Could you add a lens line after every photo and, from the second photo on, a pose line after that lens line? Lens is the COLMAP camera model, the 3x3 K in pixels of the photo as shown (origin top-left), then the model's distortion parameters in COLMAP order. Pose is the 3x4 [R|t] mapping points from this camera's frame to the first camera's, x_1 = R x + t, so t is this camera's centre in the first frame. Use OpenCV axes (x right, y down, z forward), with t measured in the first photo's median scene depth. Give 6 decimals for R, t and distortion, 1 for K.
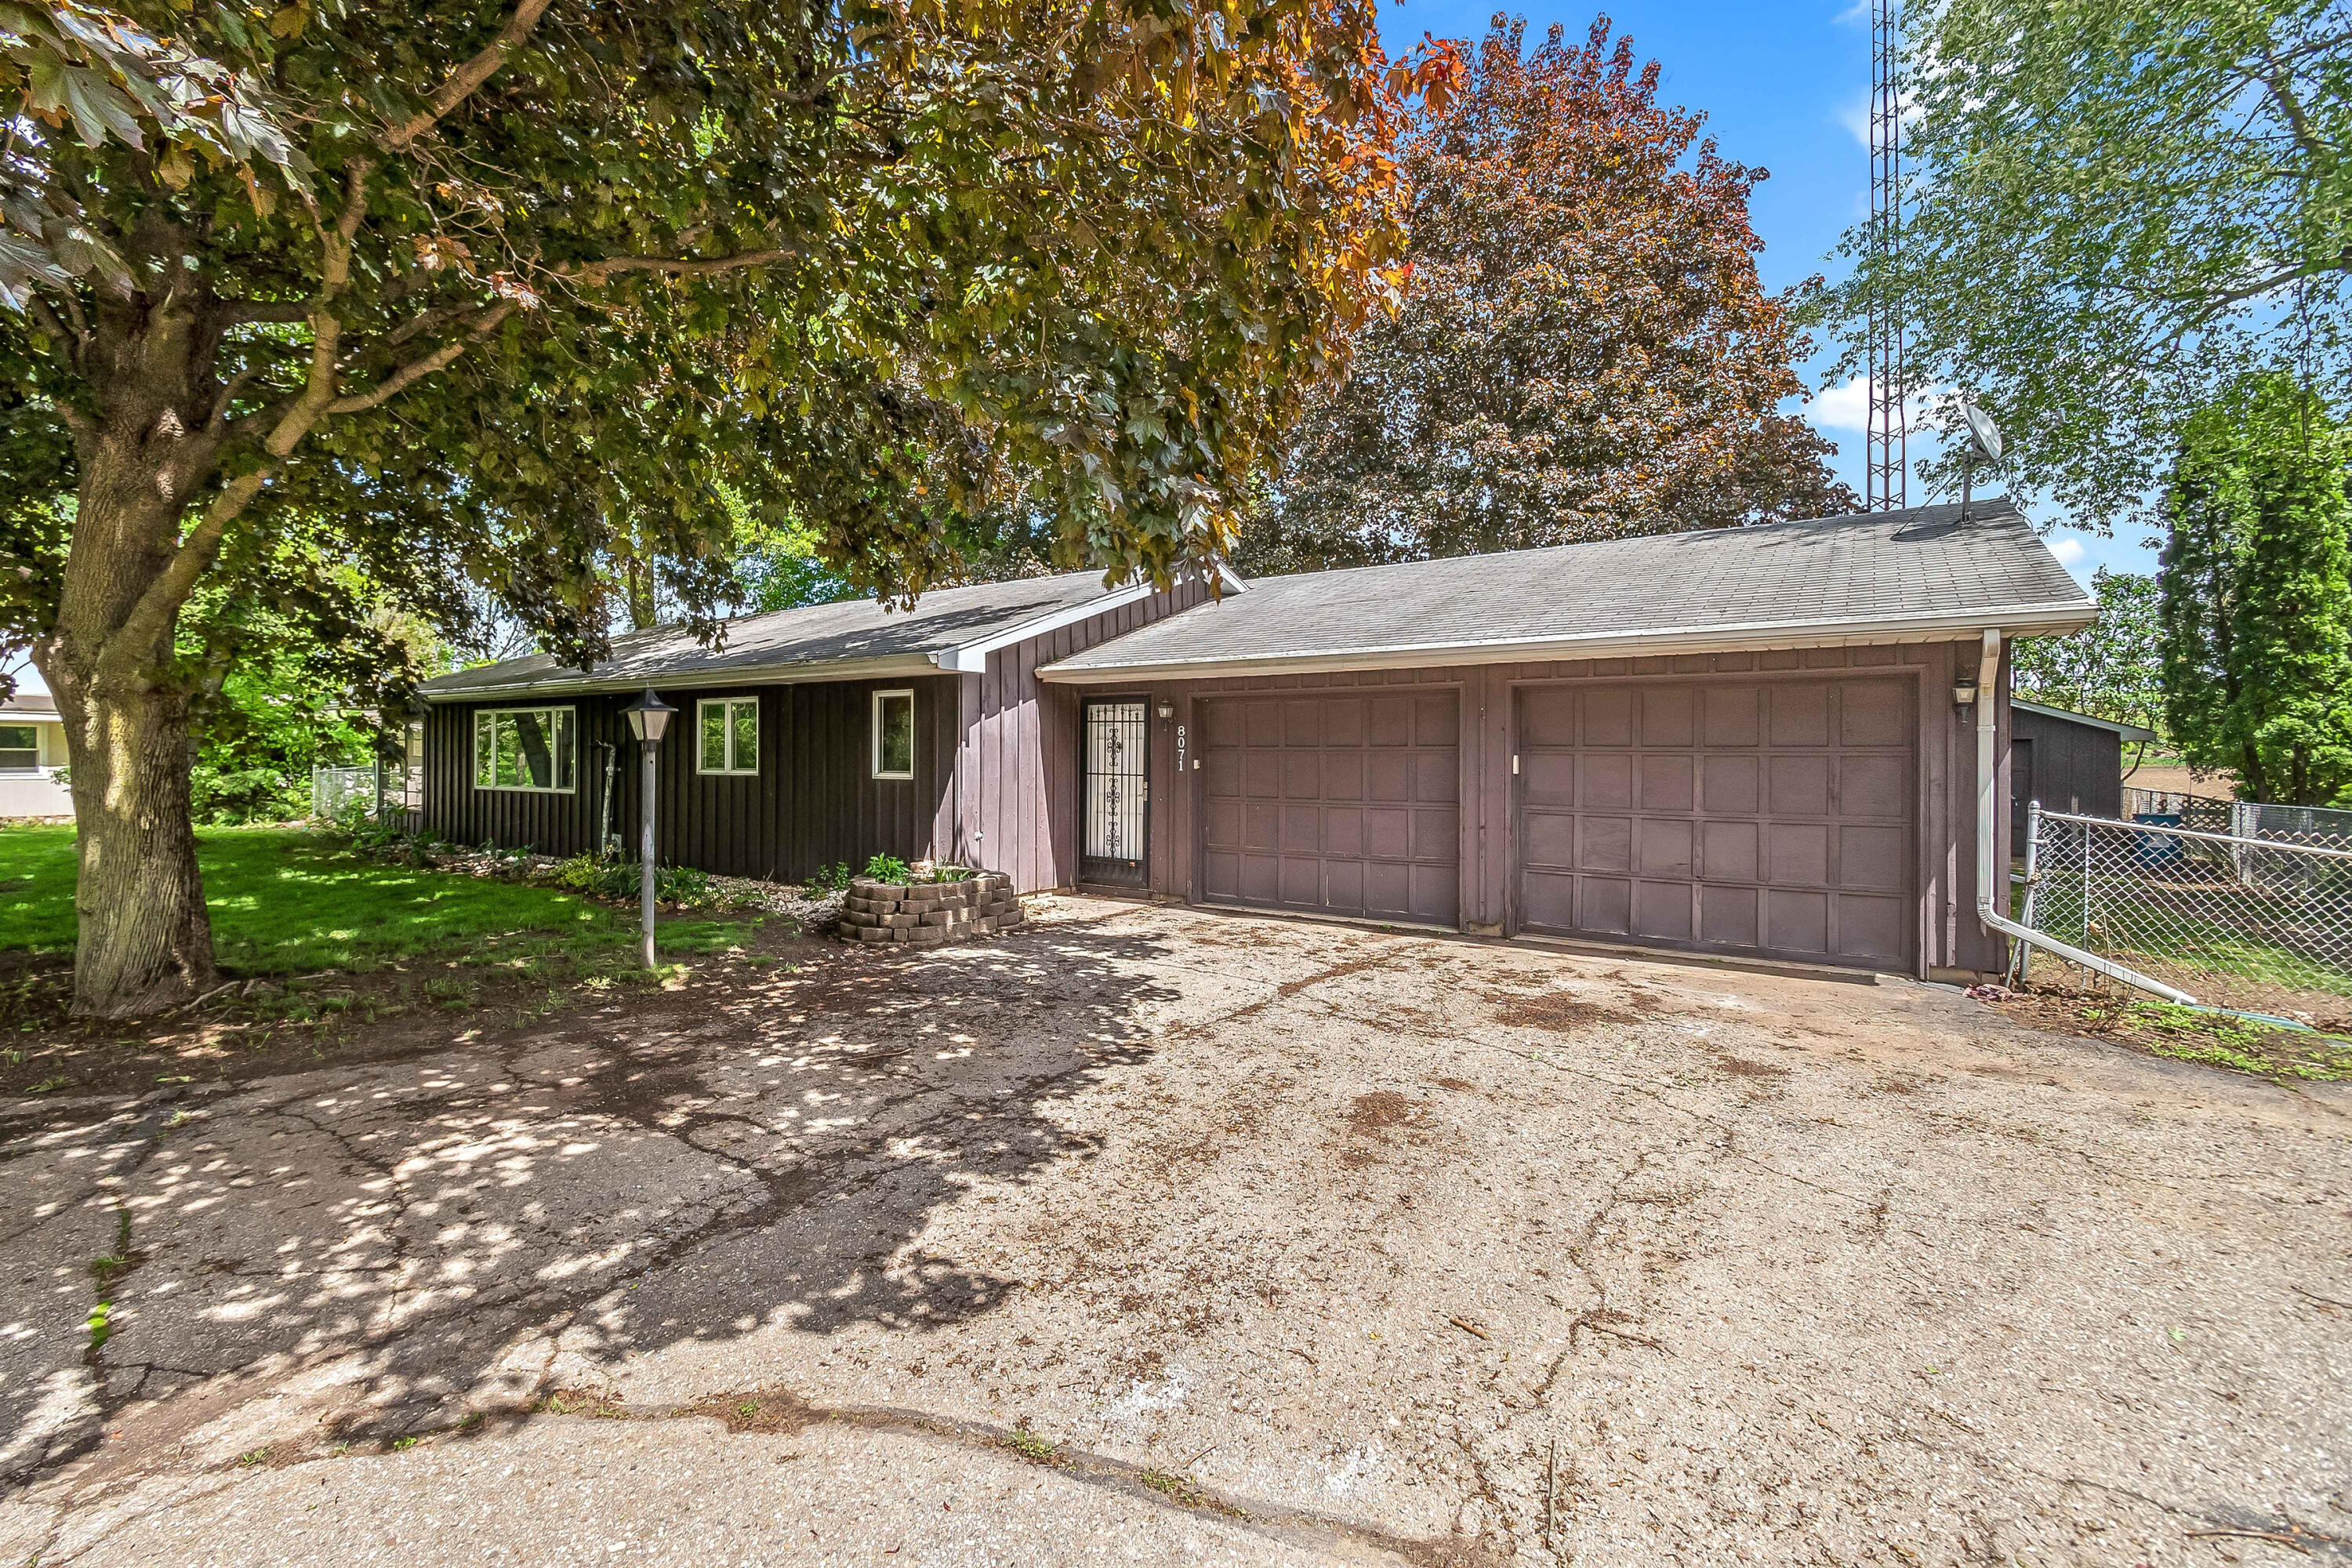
lens RADIAL K [[1036.5, 0, 1127.2], [0, 1036.5, 749.8], [0, 0, 1]] dist [0.001438, -0.004514]
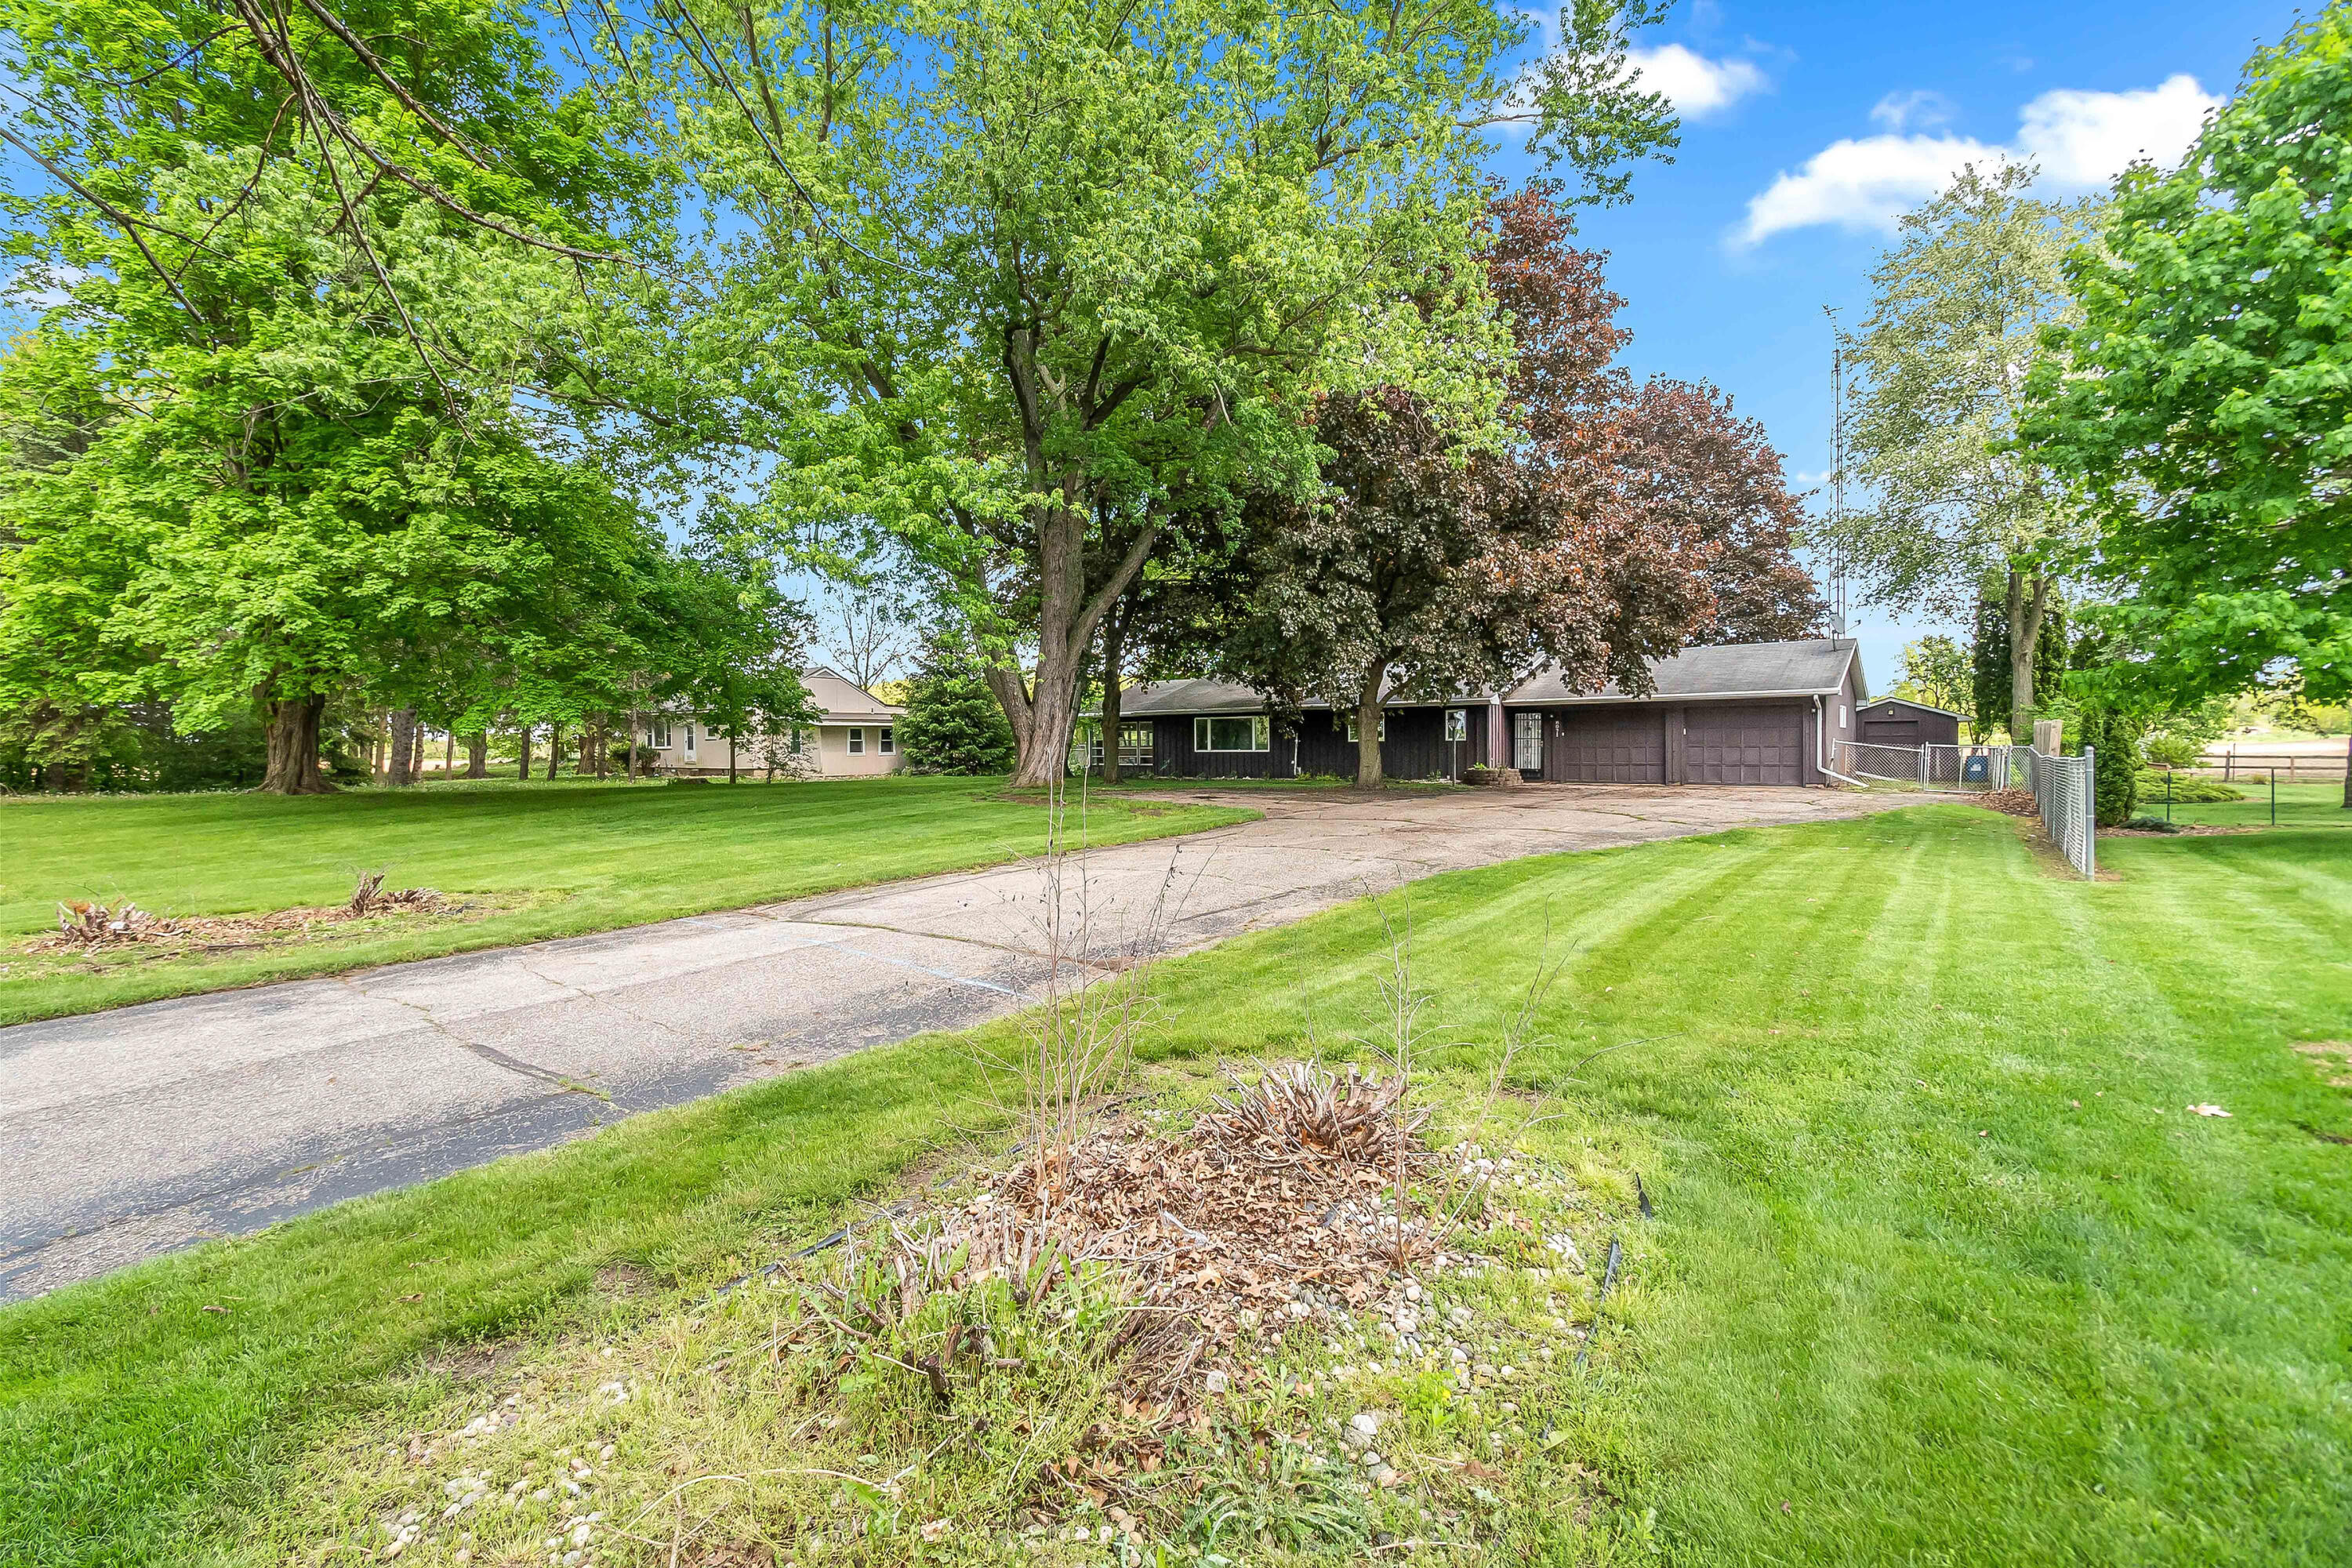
lens RADIAL K [[1036.5, 0, 1127.2], [0, 1036.5, 749.8], [0, 0, 1]] dist [0.001438, -0.004514]
pose [[0.997824, -0.011393, -0.064947, -0.889192], [0.011952, 0.999895, 0.008224, 0.017528], [0.064847, -0.008983, 0.997855, -1.807411]]
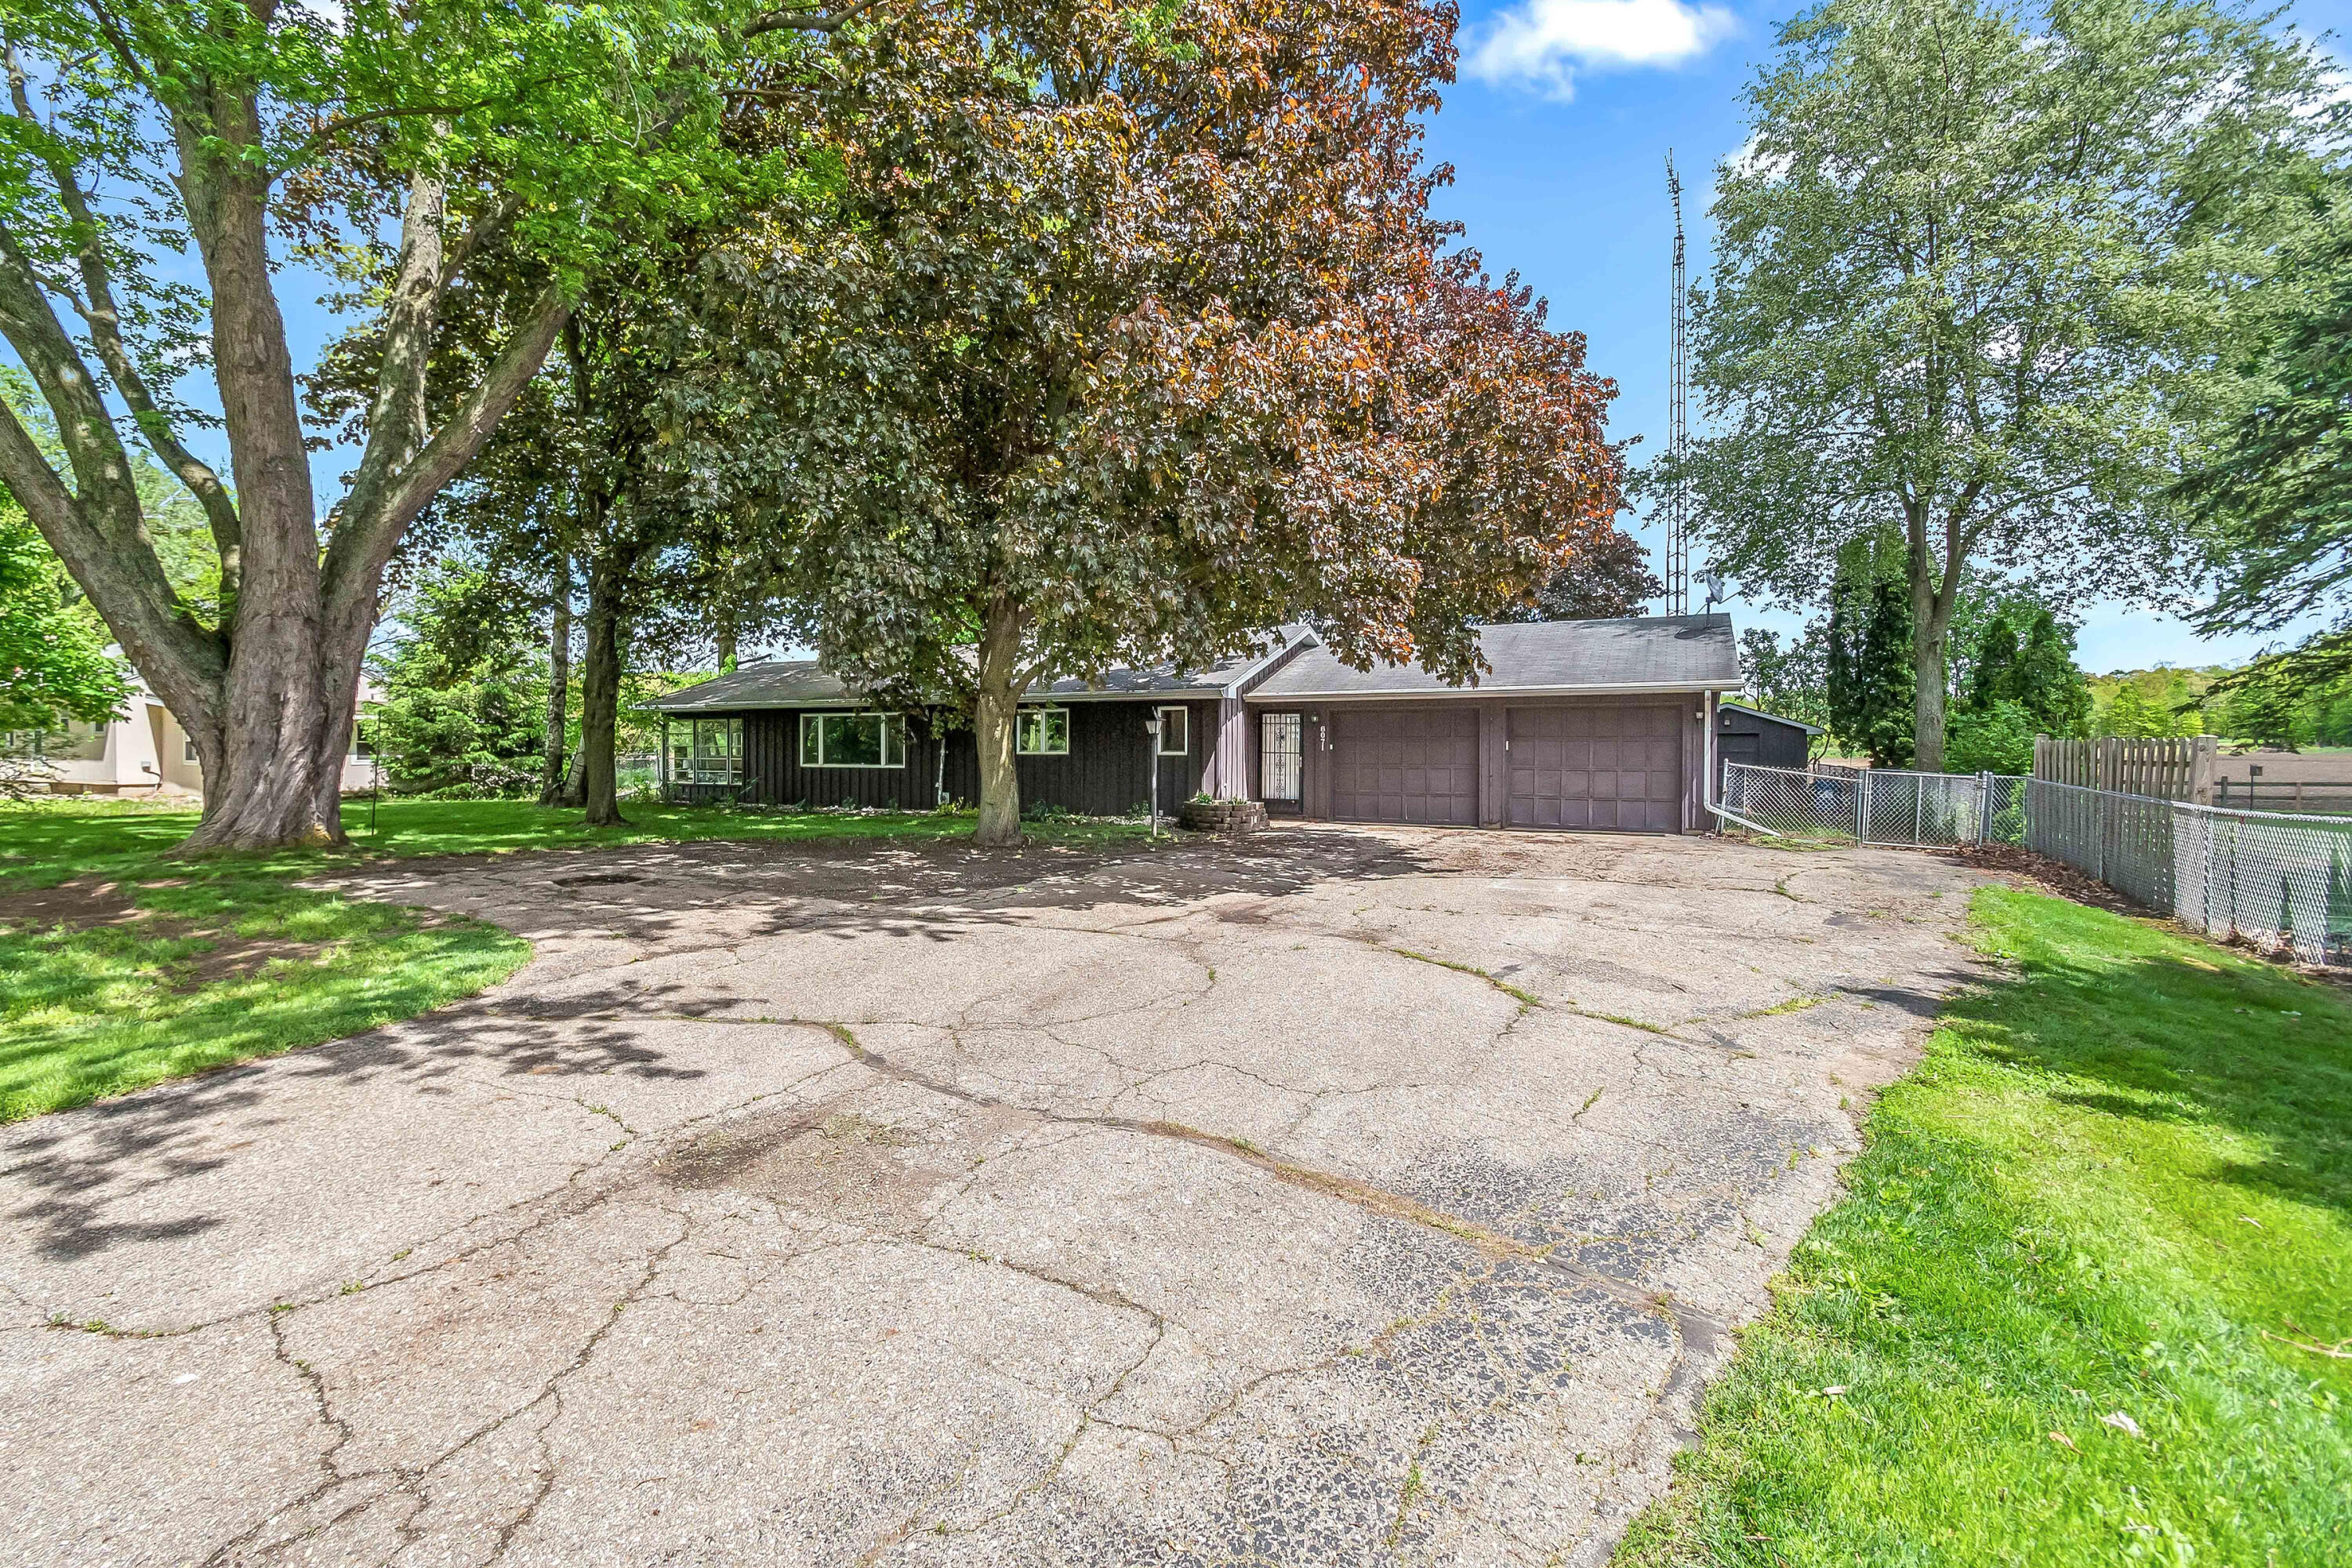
lens RADIAL K [[1036.5, 0, 1127.2], [0, 1036.5, 749.8], [0, 0, 1]] dist [0.001438, -0.004514]
pose [[0.991030, -0.001368, 0.133629, -0.514807], [0.000504, 0.999979, 0.006496, 0.006915], [-0.133635, -0.006371, 0.991010, -0.750139]]
